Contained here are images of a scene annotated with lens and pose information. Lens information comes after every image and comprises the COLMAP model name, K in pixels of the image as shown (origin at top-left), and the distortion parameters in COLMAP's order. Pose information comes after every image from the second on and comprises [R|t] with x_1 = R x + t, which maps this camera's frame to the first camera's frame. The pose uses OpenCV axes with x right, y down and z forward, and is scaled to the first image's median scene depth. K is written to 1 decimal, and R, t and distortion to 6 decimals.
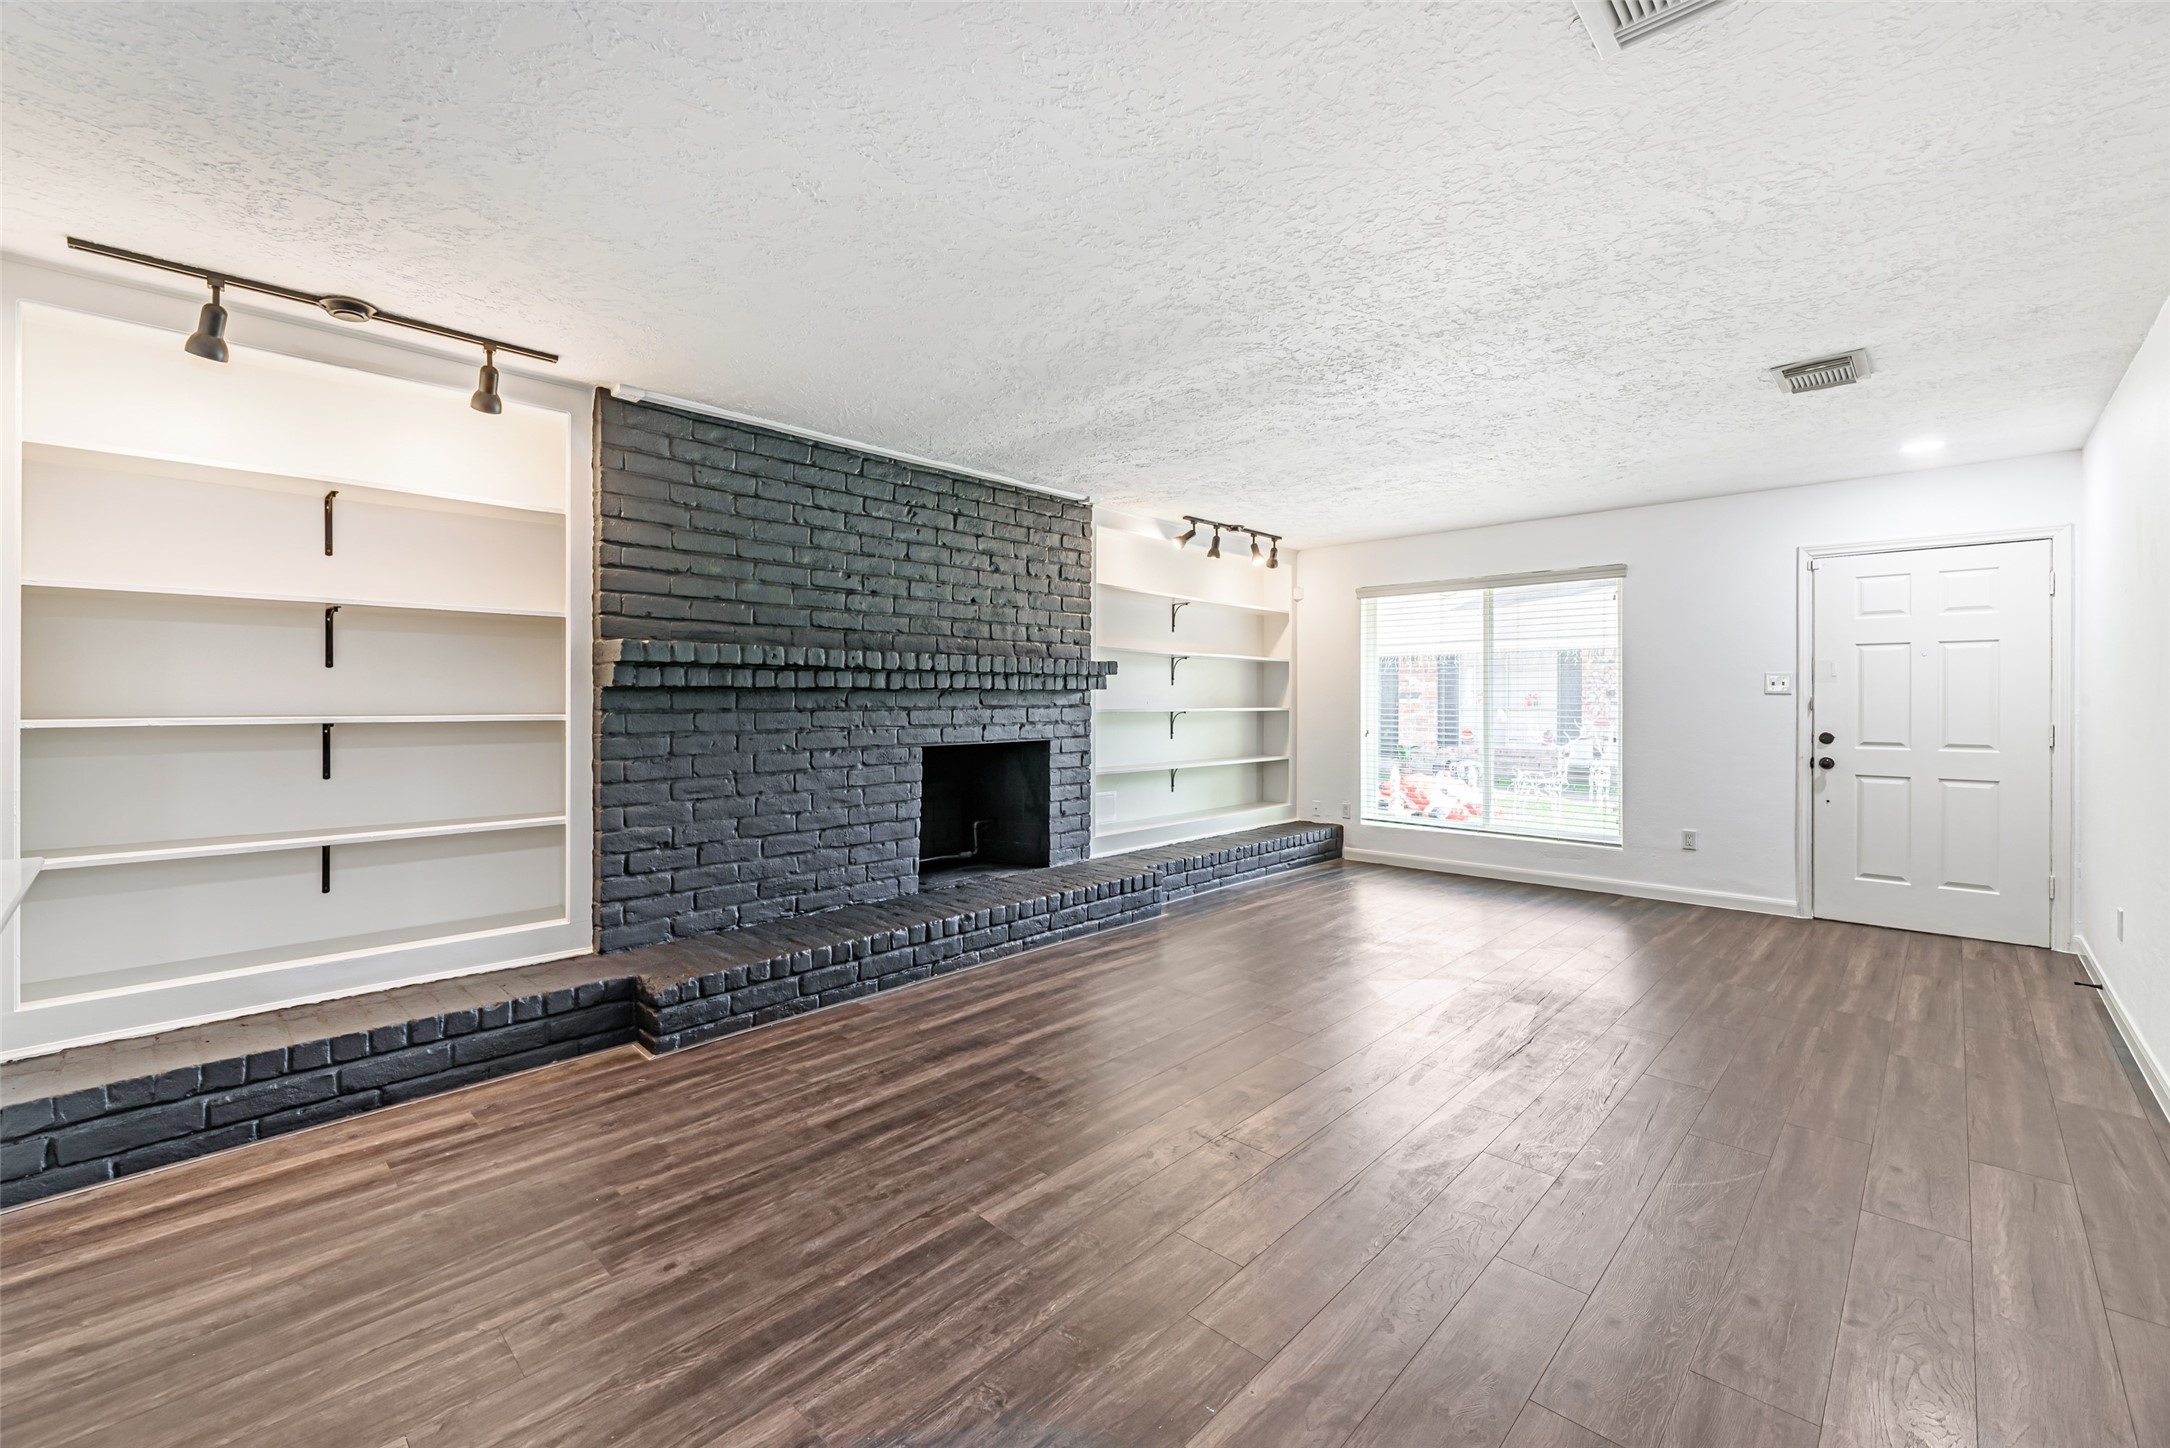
lens RADIAL K [[898.9, 0, 1090.1], [0, 898.9, 696.5], [0, 0, 1]] dist [0.001032, 0.000044]
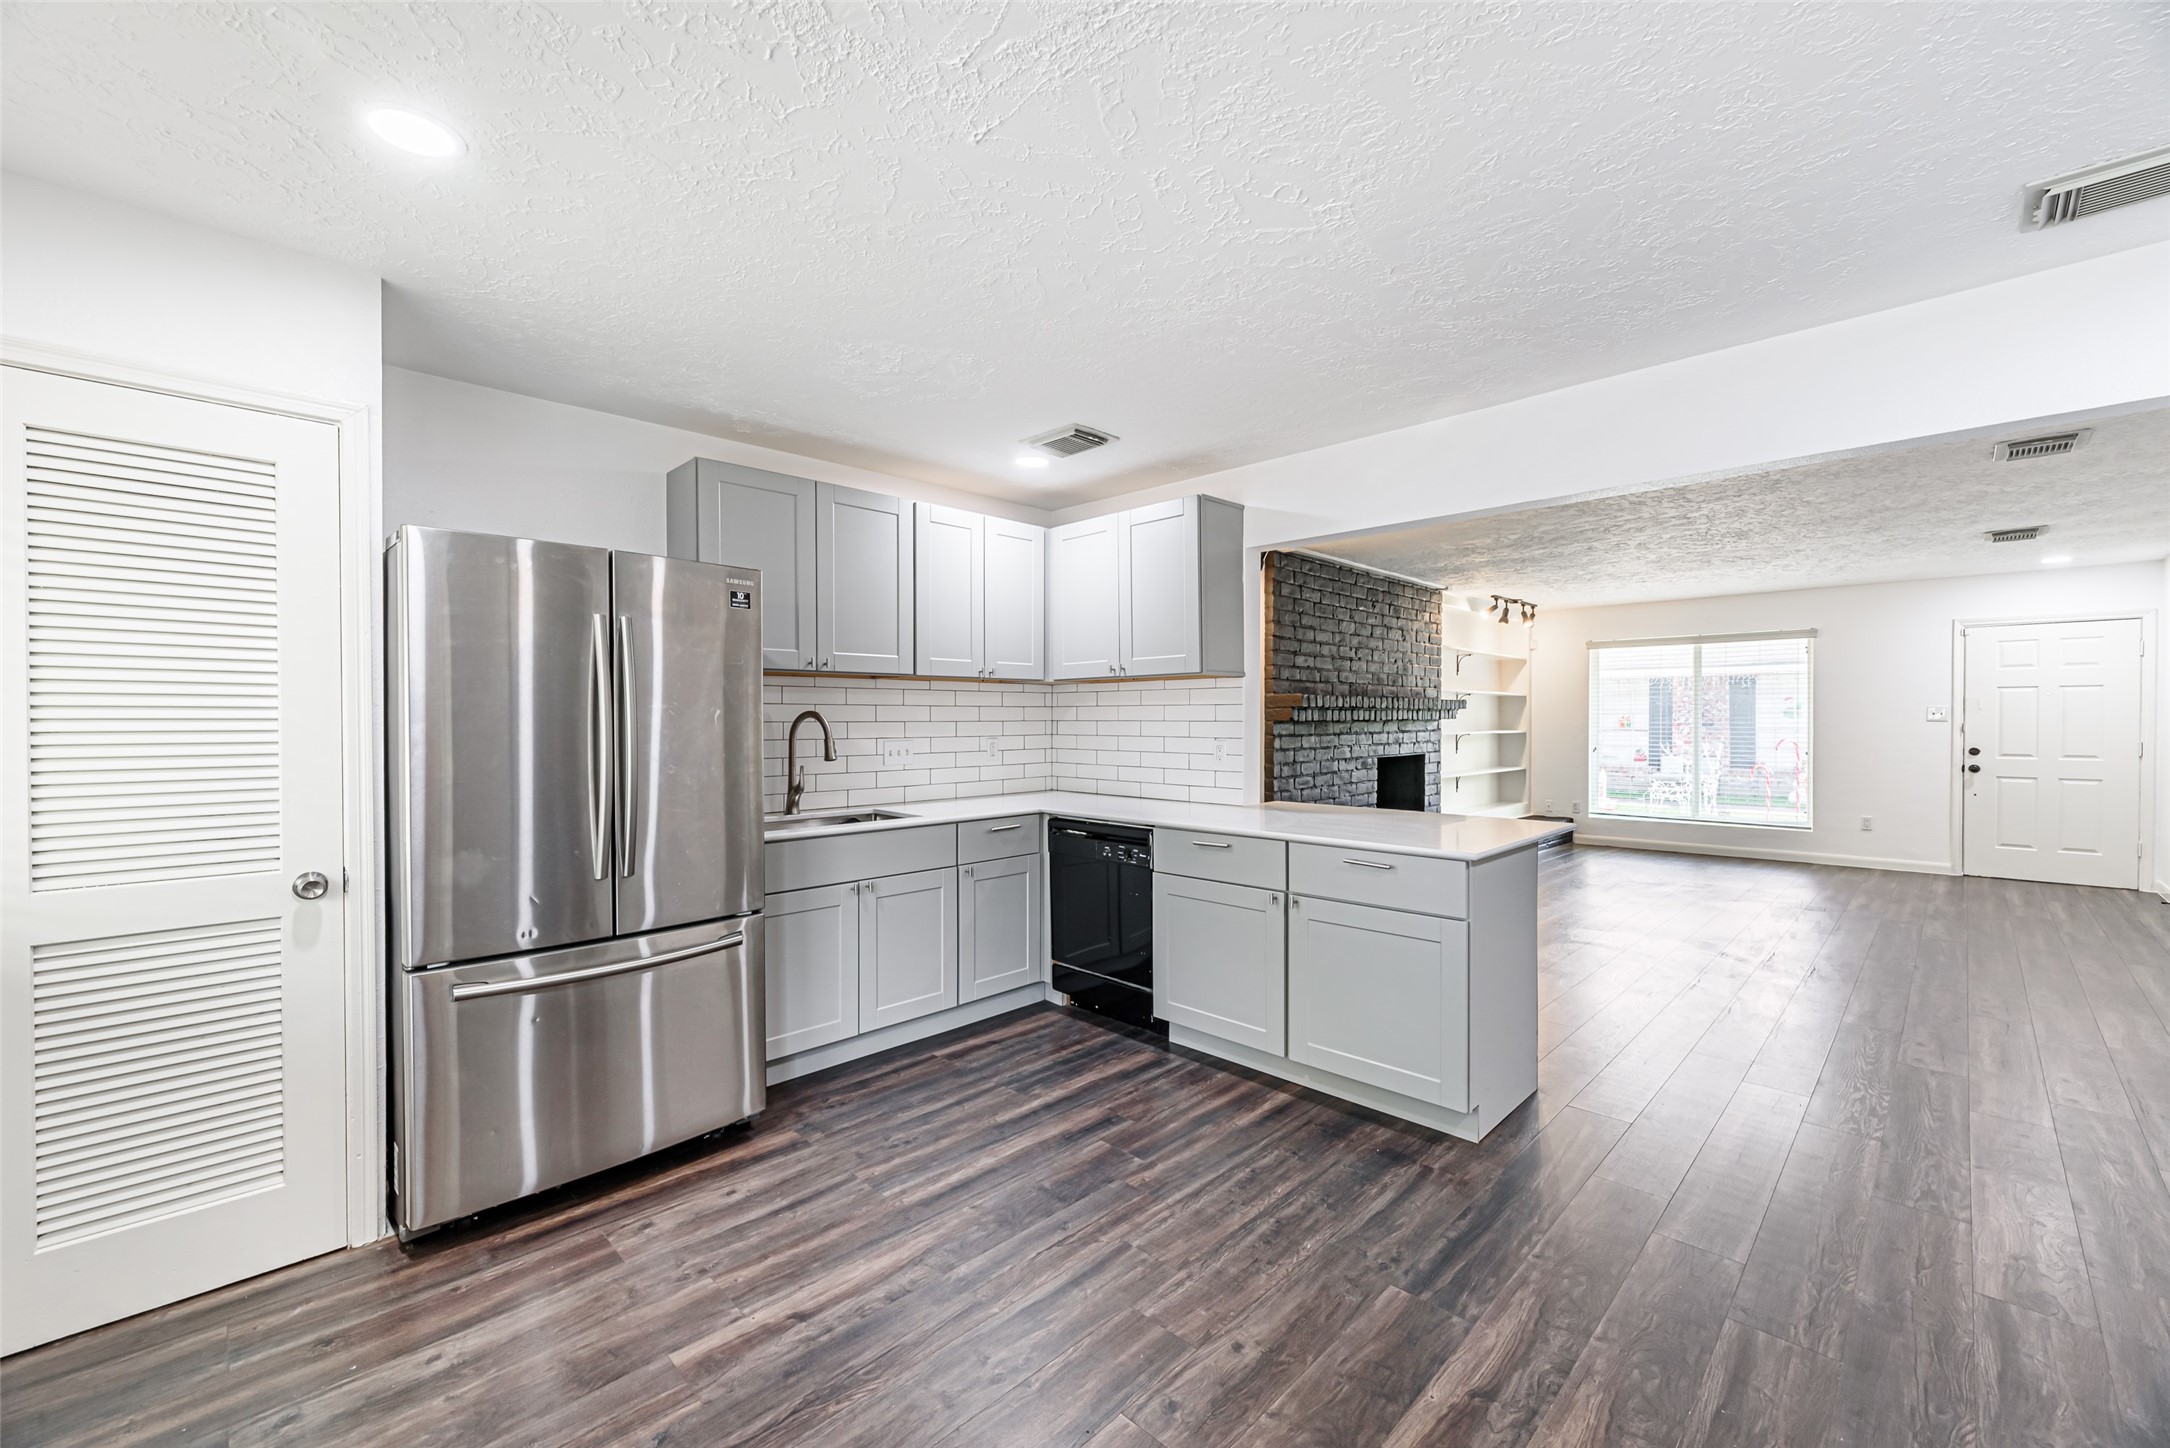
lens RADIAL K [[872.3, 0, 1082.0], [0, 872.3, 728.2], [0, 0, 1]] dist [-0.001266, 0.000120]
pose [[0.999418, -0.003151, -0.033980, -0.565659], [0.003558, 0.999923, 0.011918, -0.012760], [0.033940, -0.012032, 0.999351, -0.447928]]
